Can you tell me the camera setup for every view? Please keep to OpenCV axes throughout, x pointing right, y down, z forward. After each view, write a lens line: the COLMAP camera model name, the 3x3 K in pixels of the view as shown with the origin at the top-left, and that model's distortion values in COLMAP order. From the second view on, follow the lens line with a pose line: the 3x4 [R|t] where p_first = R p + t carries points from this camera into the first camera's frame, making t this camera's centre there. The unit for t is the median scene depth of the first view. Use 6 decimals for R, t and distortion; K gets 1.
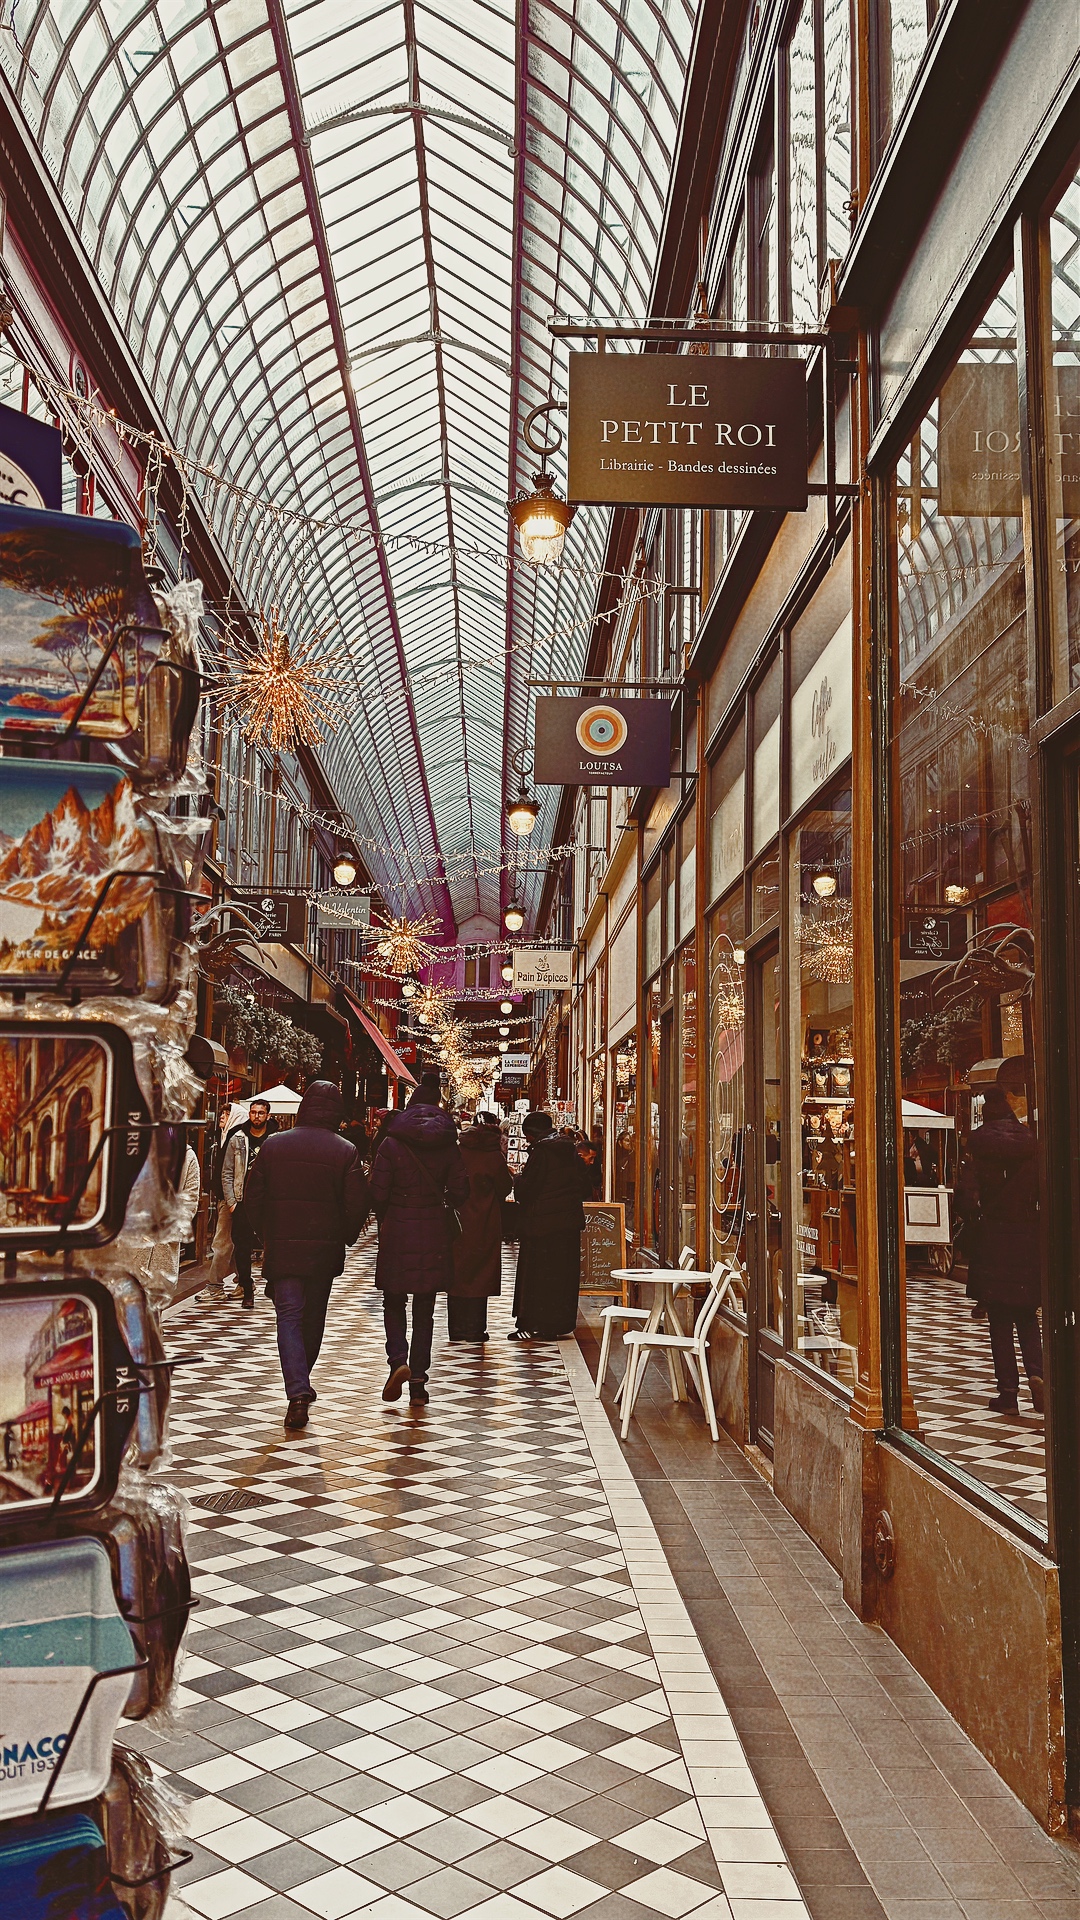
lens RADIAL K [[1418.3, 0, 553.0], [0, 1418.3, 962.4], [0, 0, 1]] dist [0.002994, -0.001165]
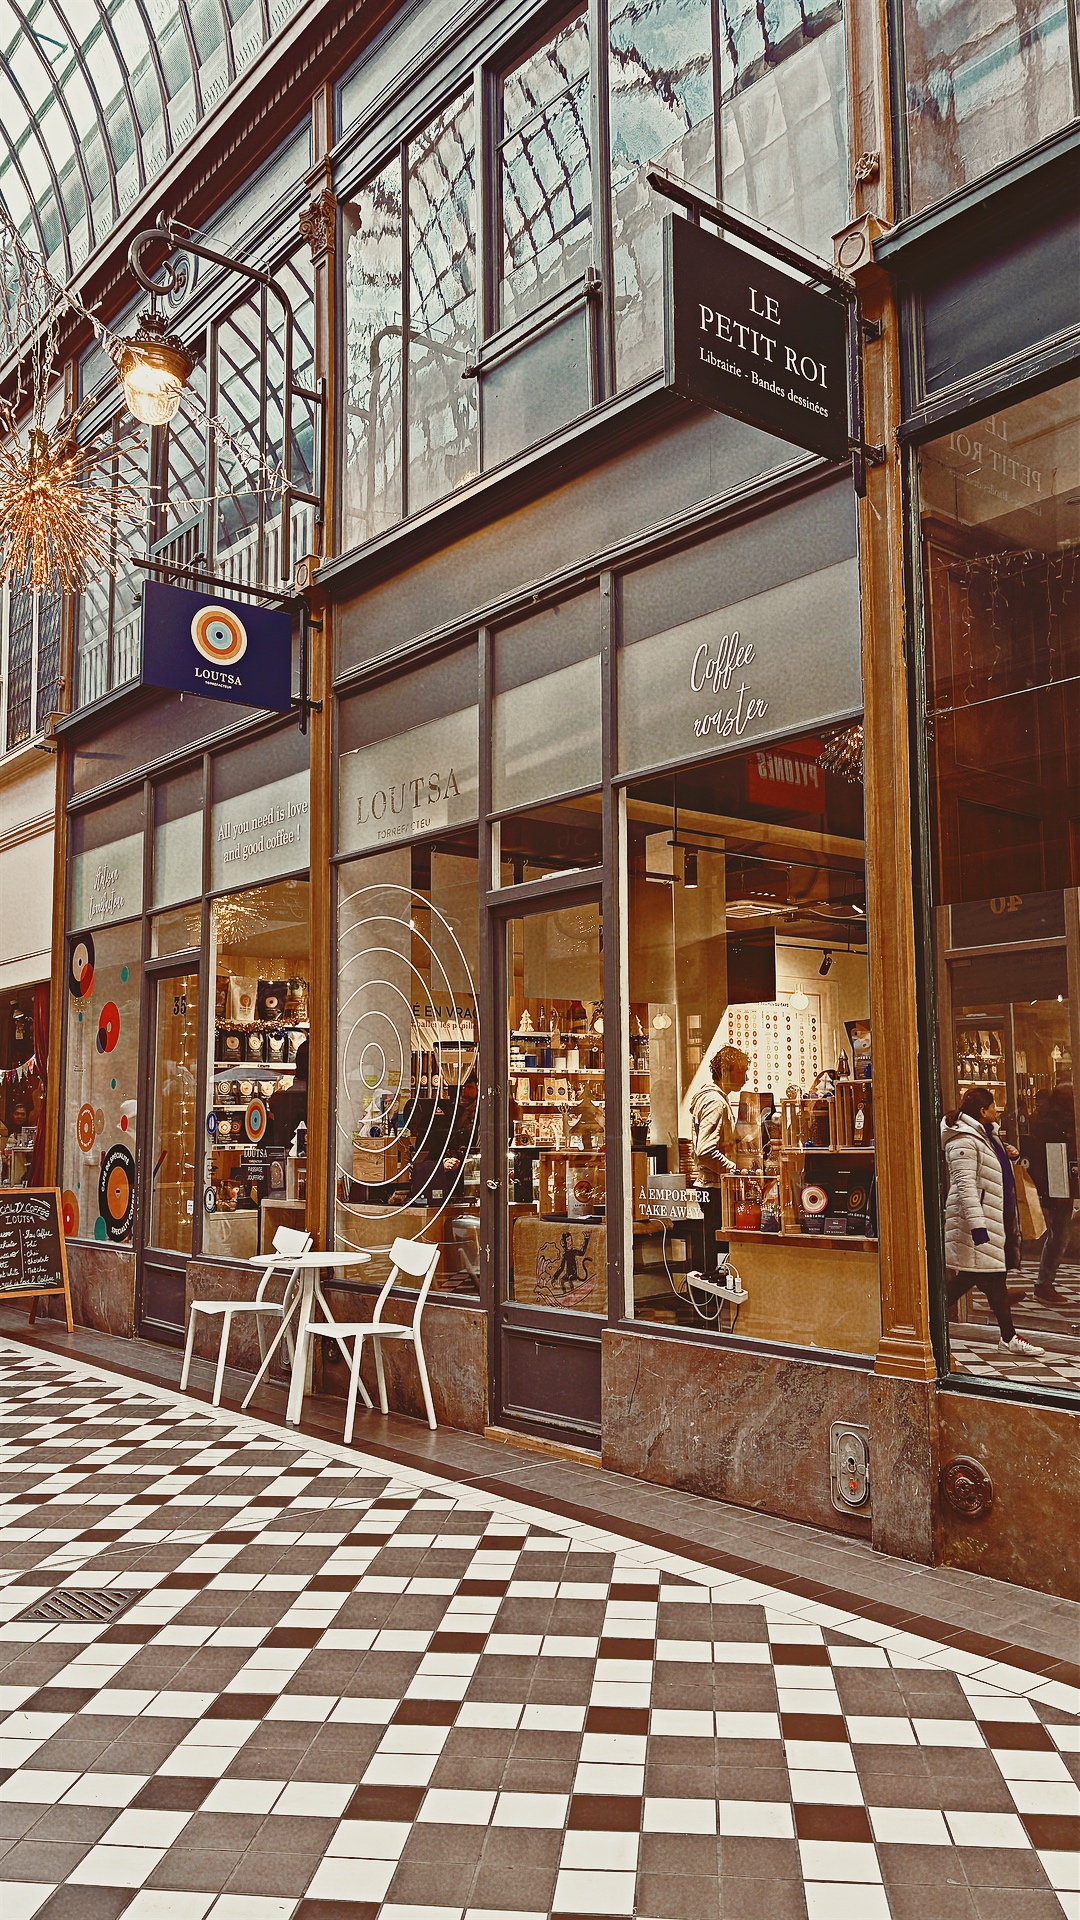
lens RADIAL K [[1438.9, 0, 556.6], [0, 1438.9, 973.6], [0, 0, 1]] dist [0.002096, 0.032687]
pose [[0.796883, 0.037115, 0.602992, -0.321777], [-0.055648, 0.998377, 0.012090, 0.018831], [-0.601565, -0.043190, 0.797656, 0.175204]]
